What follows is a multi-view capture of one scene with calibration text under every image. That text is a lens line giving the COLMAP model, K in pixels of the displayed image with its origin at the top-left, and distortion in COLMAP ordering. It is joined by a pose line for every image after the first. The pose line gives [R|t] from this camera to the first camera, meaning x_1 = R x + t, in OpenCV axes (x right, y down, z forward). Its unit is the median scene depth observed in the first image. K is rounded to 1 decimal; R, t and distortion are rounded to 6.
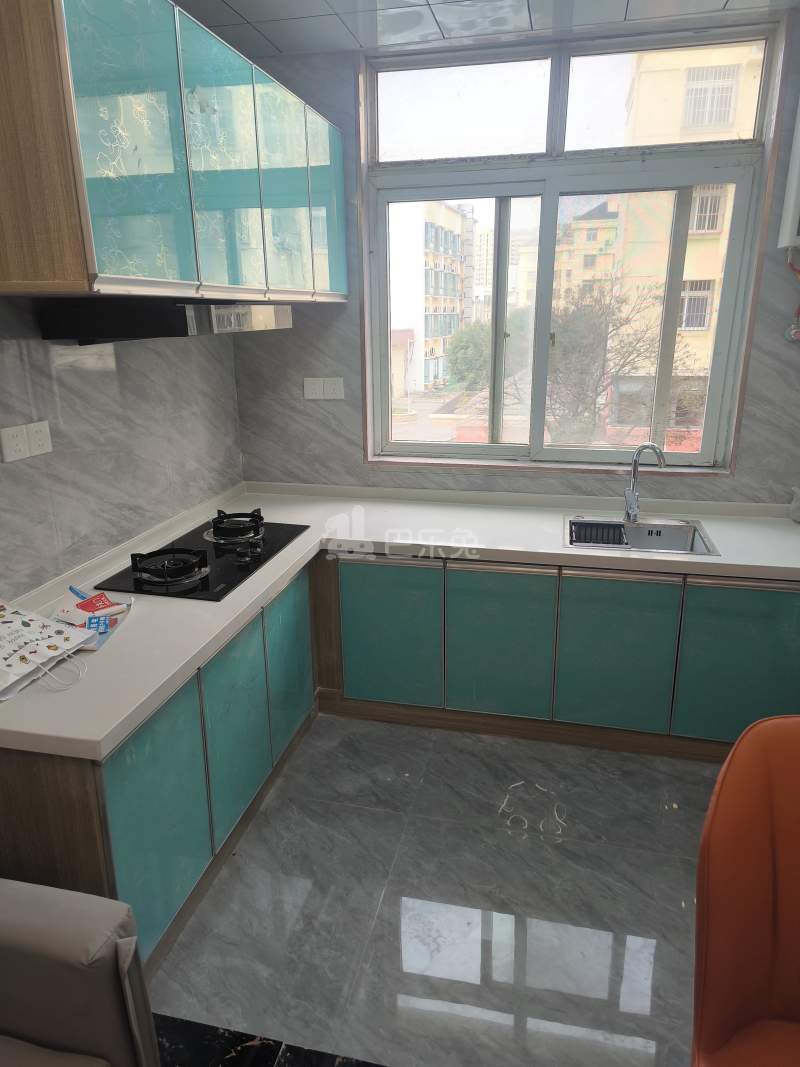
lens RADIAL K [[699.0, 0, 400.4], [0, 699.0, 526.8], [0, 0, 1]] dist [0.039114, -0.005106]
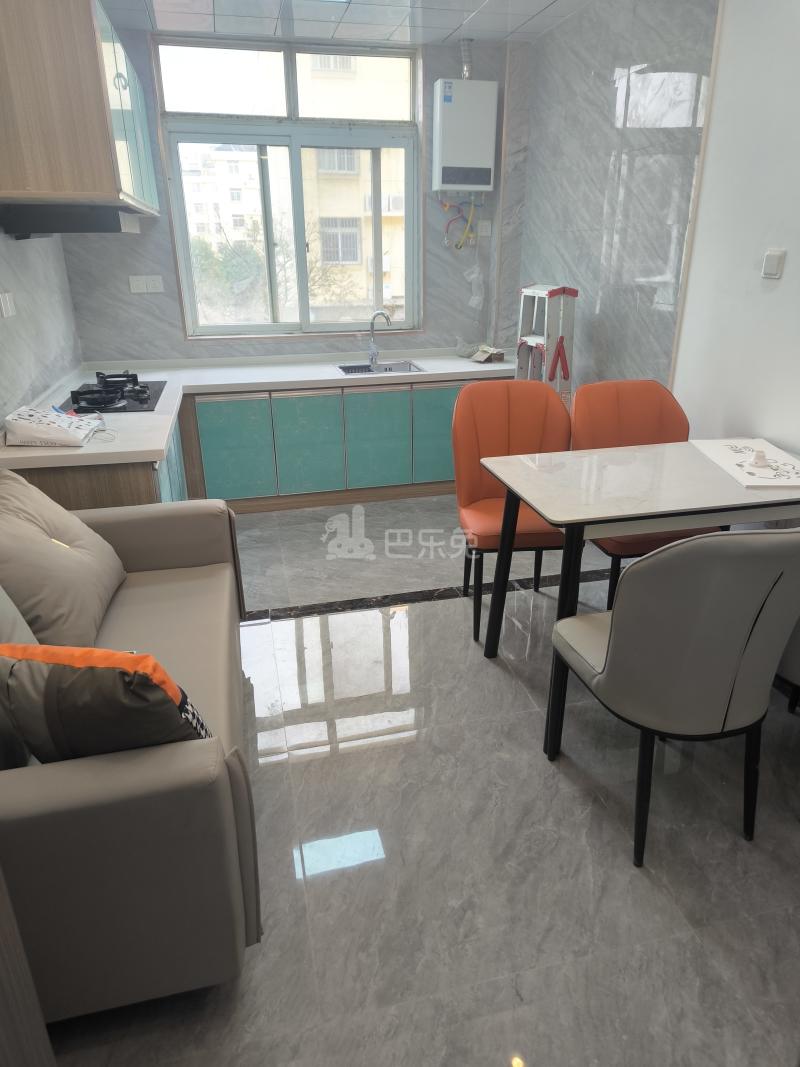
lens RADIAL K [[699.0, 0, 400.4], [0, 699.0, 526.8], [0, 0, 1]] dist [0.039114, -0.005106]
pose [[0.895816, -0.159629, 0.414769, -0.331459], [0.126360, 0.986234, 0.106653, 0.191085], [-0.426084, -0.043131, 0.903655, -0.478720]]
